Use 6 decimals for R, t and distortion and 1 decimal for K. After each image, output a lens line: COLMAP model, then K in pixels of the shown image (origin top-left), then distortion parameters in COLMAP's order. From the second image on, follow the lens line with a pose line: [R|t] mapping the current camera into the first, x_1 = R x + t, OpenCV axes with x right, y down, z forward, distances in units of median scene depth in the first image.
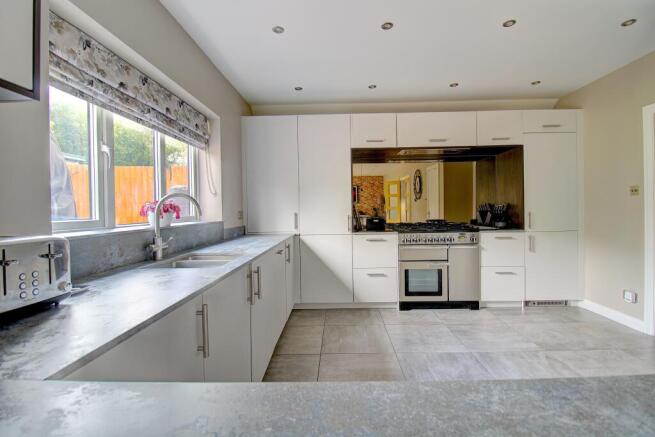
lens RADIAL K [[308.3, 0, 333.7], [0, 308.3, 215.4], [0, 0, 1]] dist [-0.003912, -0.008970]
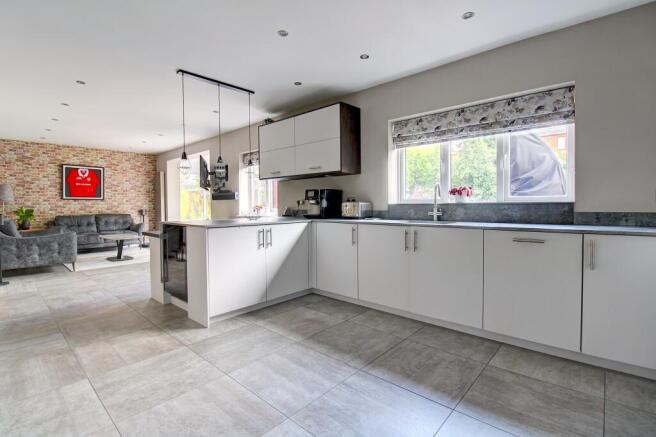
lens RADIAL K [[308.8, 0, 330.6], [0, 308.8, 212.9], [0, 0, 1]] dist [-0.003912, -0.008970]
pose [[-0.658511, 0.040045, -0.751505, 0.595750], [0.002691, 0.998702, 0.050859, 0.002495], [0.752566, 0.031469, -0.657765, 0.868471]]
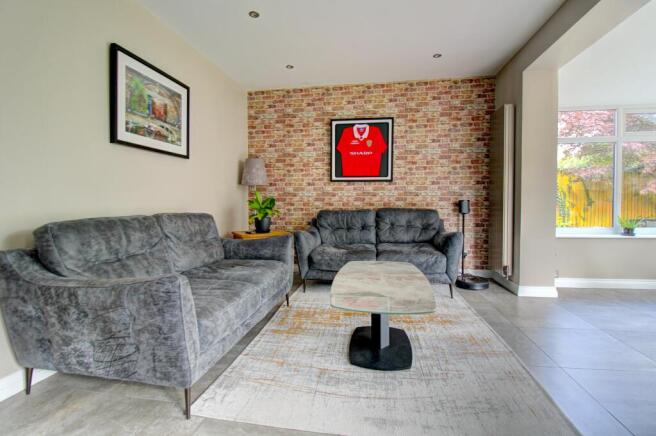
lens RADIAL K [[308.8, 0, 330.4], [0, 308.8, 212.9], [0, 0, 1]] dist [-0.003912, -0.008970]
pose [[-0.990411, 0.014600, 0.137377, 0.490794], [0.020773, 0.998832, 0.043614, 0.018159], [-0.136580, 0.046050, -0.989558, 0.562701]]
